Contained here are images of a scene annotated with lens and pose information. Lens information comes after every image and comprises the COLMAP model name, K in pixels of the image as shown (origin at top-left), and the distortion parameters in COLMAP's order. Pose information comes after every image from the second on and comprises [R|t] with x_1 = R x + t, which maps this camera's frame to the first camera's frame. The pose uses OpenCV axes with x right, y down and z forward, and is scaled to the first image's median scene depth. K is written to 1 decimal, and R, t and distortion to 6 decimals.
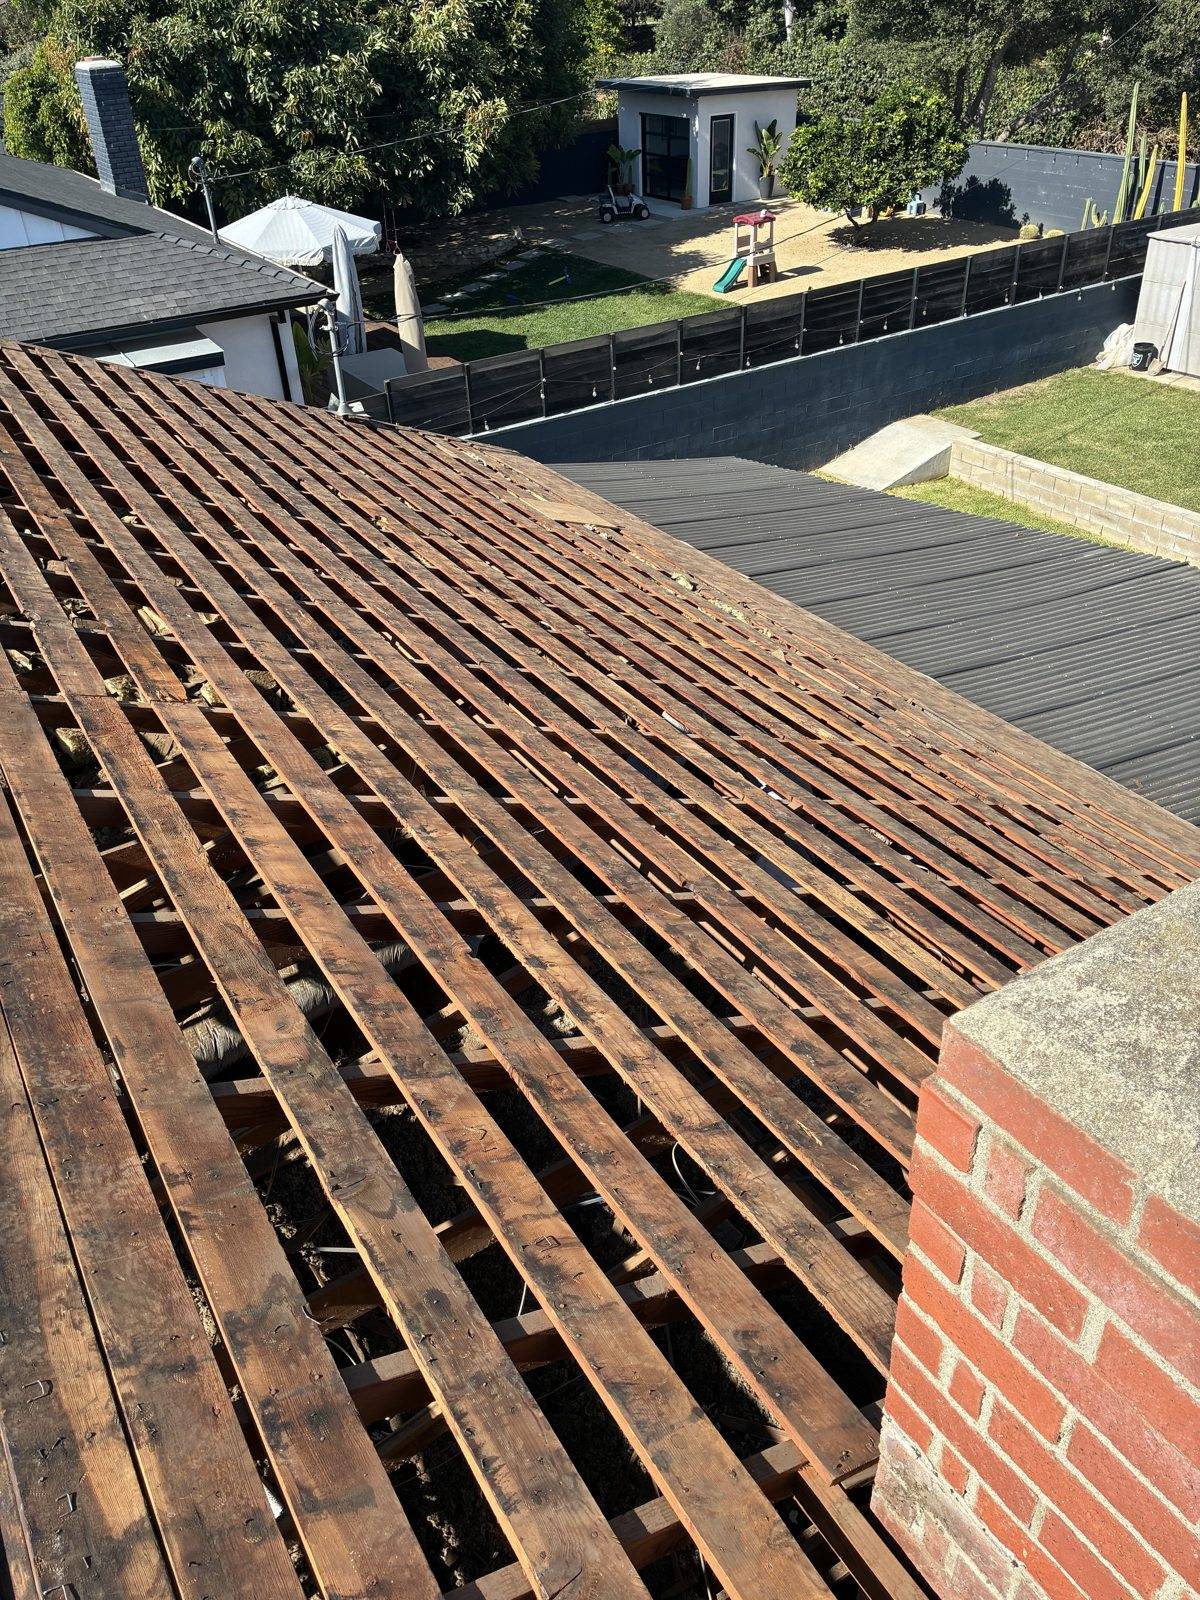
lens RADIAL K [[1091.1, 0, 610.0], [0, 1091.1, 802.1], [0, 0, 1]] dist [0.063389, -0.078274]
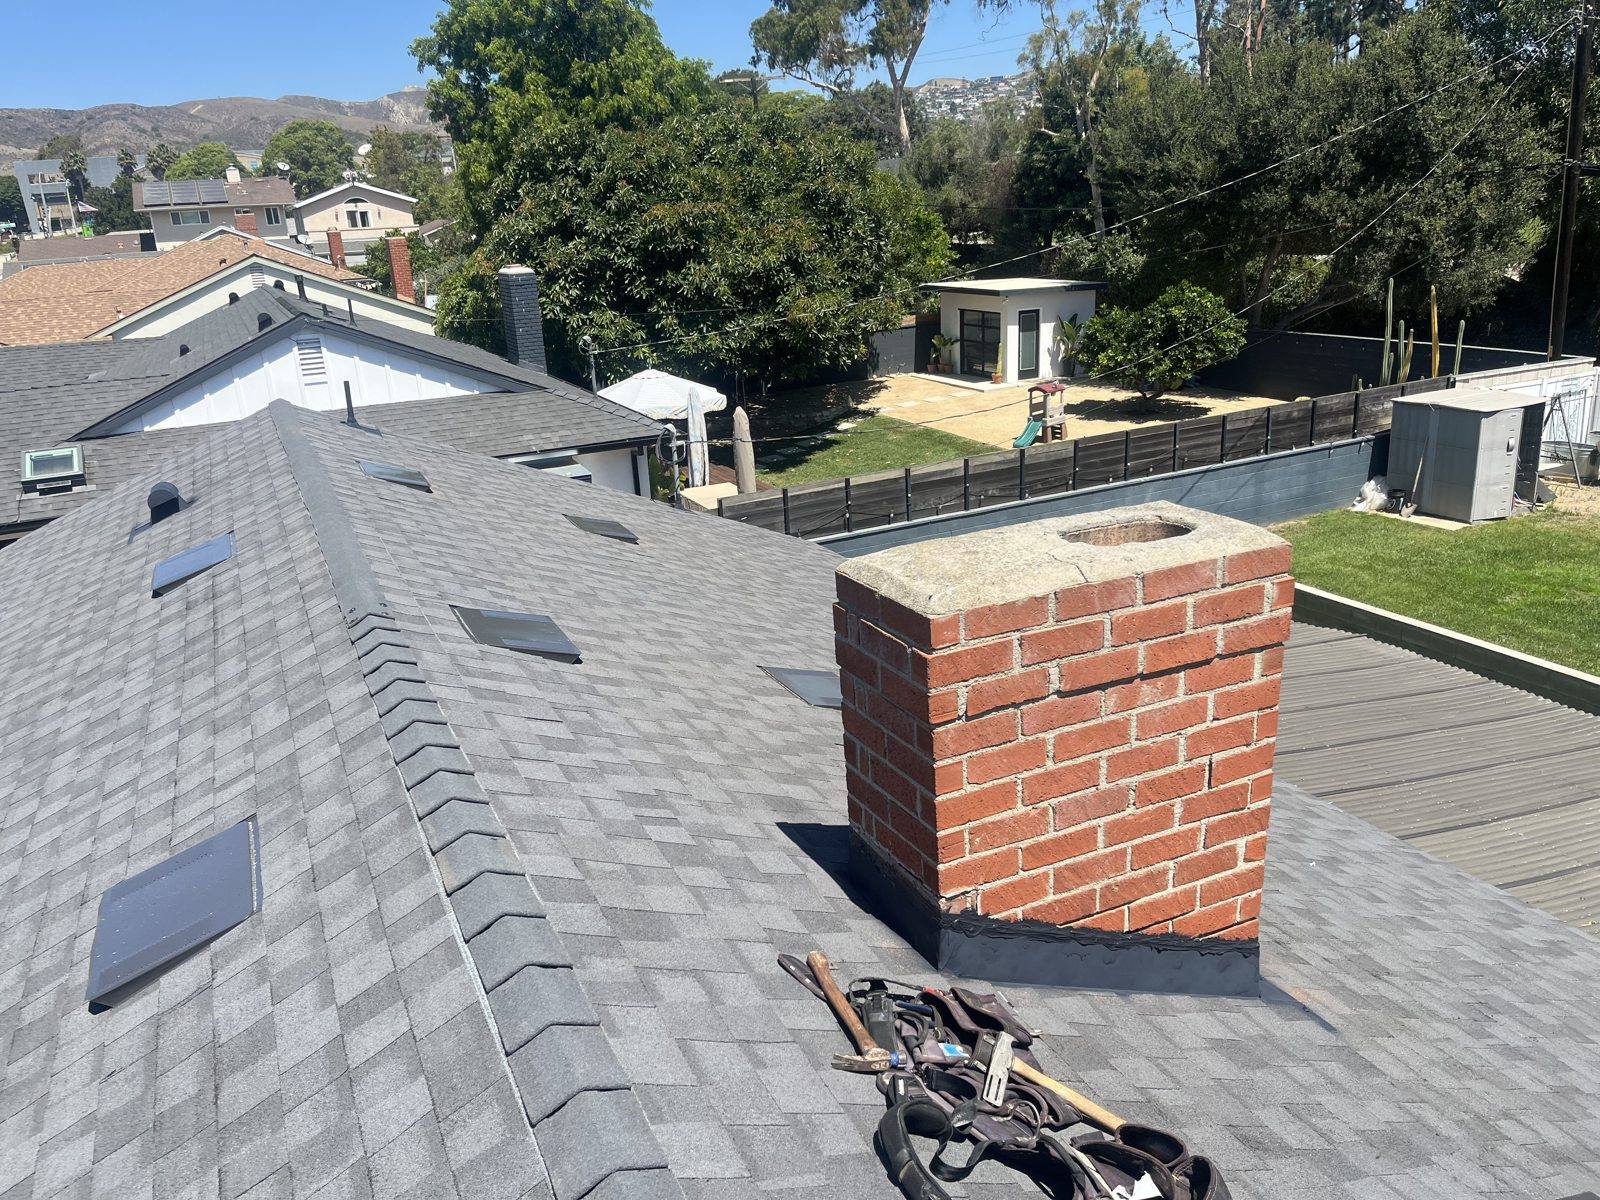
lens RADIAL K [[1091.1, 0, 800.0], [0, 1091.1, 600.0], [0, 0, 1]] dist [0.063389, -0.078274]
pose [[0.992633, 0.034997, -0.115992, 0.023330], [-0.067490, 0.954801, -0.289483, 0.053303], [0.100618, 0.295179, 0.950129, -0.081476]]
